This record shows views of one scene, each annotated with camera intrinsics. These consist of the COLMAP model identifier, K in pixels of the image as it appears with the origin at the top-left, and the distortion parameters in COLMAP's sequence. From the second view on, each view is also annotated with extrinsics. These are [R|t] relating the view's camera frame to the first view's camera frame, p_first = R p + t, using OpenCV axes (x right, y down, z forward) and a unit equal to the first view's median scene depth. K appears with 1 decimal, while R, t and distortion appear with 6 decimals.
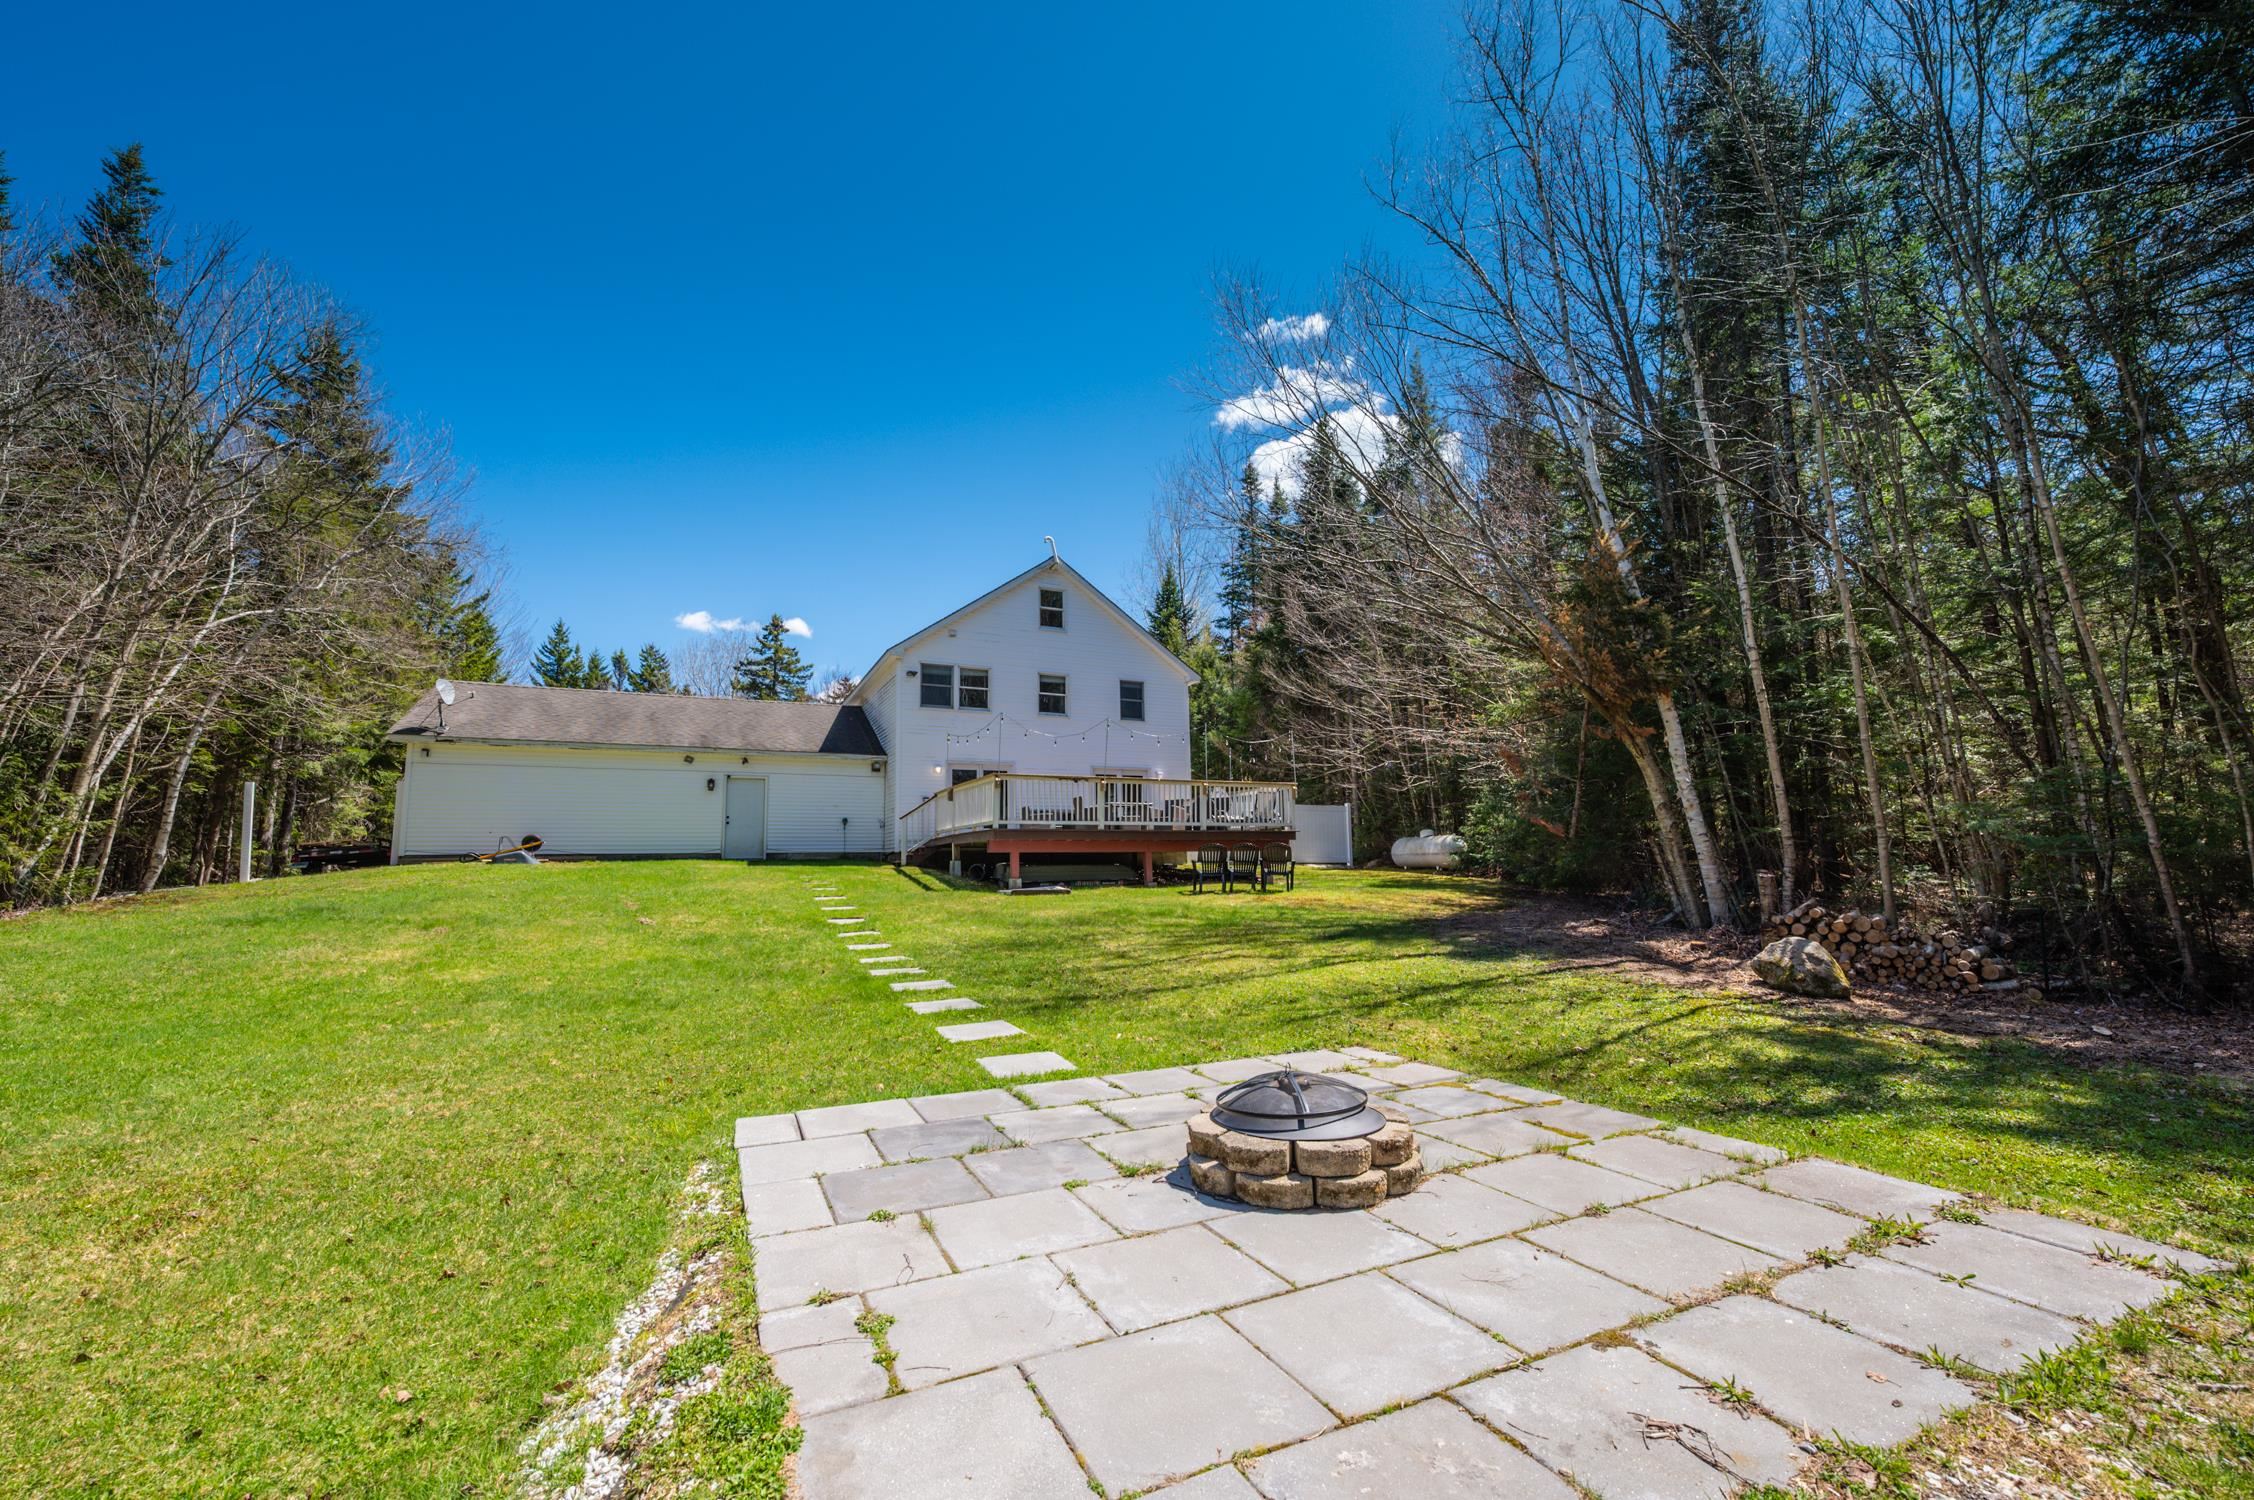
lens RADIAL K [[897.8, 0, 1134.5], [0, 897.8, 747.1], [0, 0, 1]] dist [0.000443, -0.000047]
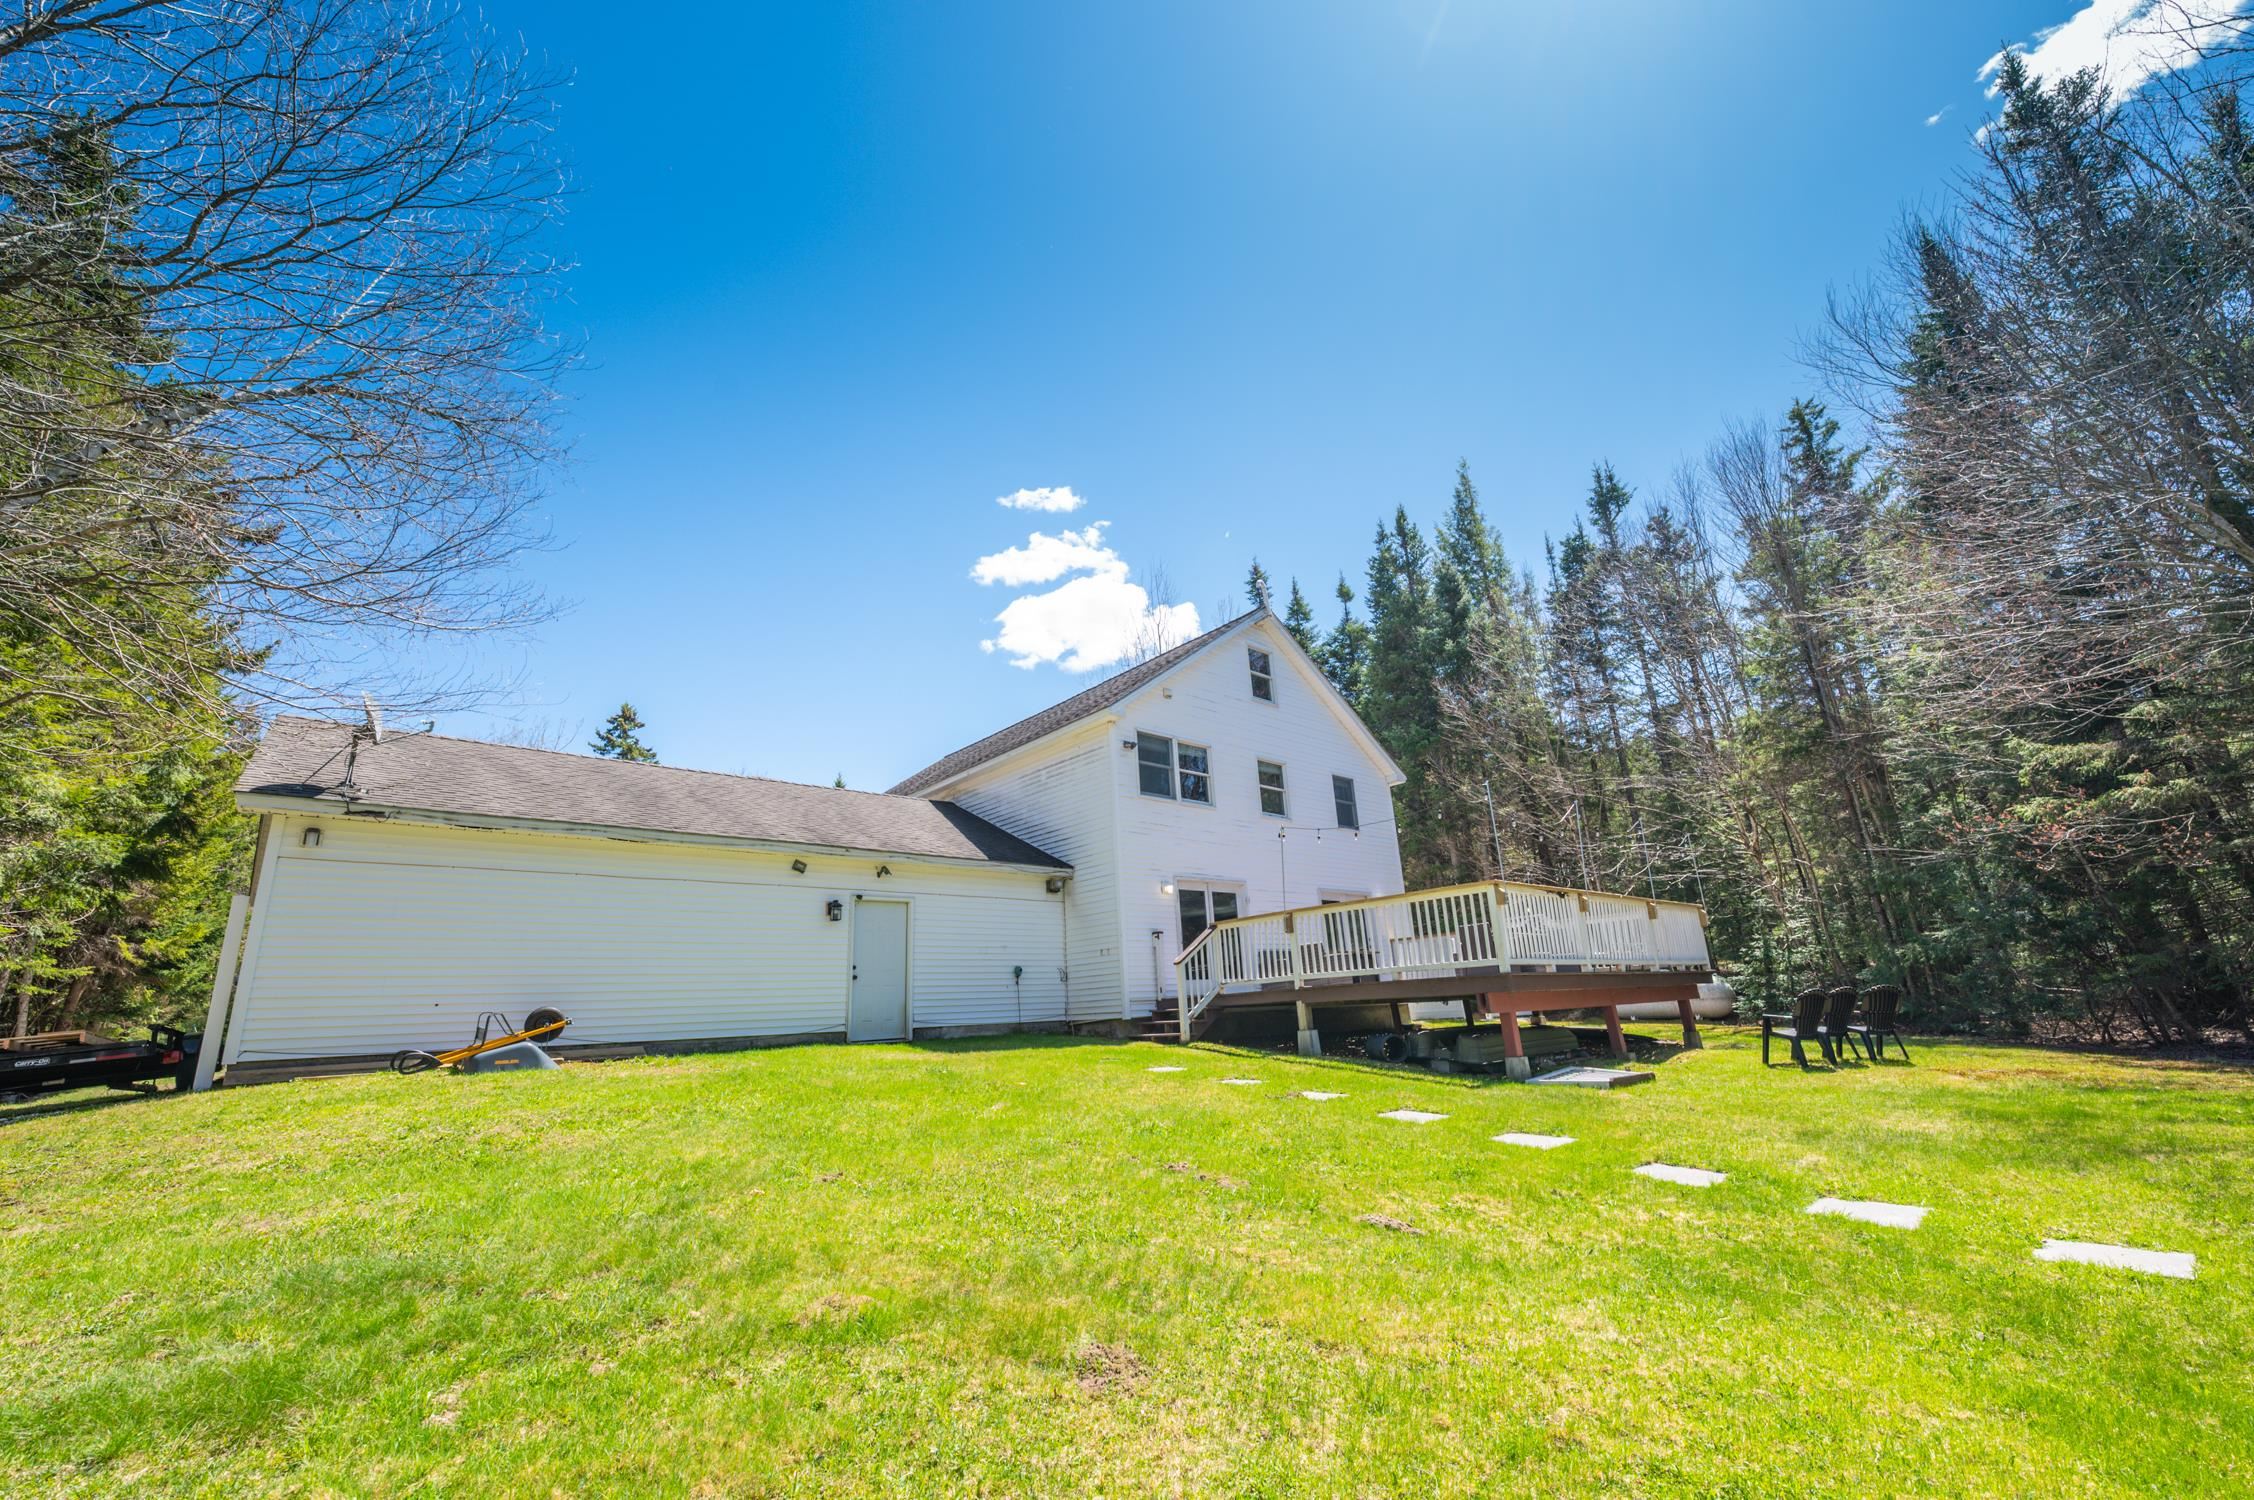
lens RADIAL K [[897.8, 0, 1121.7], [0, 897.8, 751.6], [0, 0, 1]] dist [0.000443, -0.000047]
pose [[0.957641, 0.047902, 0.283952, -0.434819], [-0.000550, 0.986370, -0.164542, 0.033512], [-0.287963, 0.157416, 0.944615, 0.353402]]
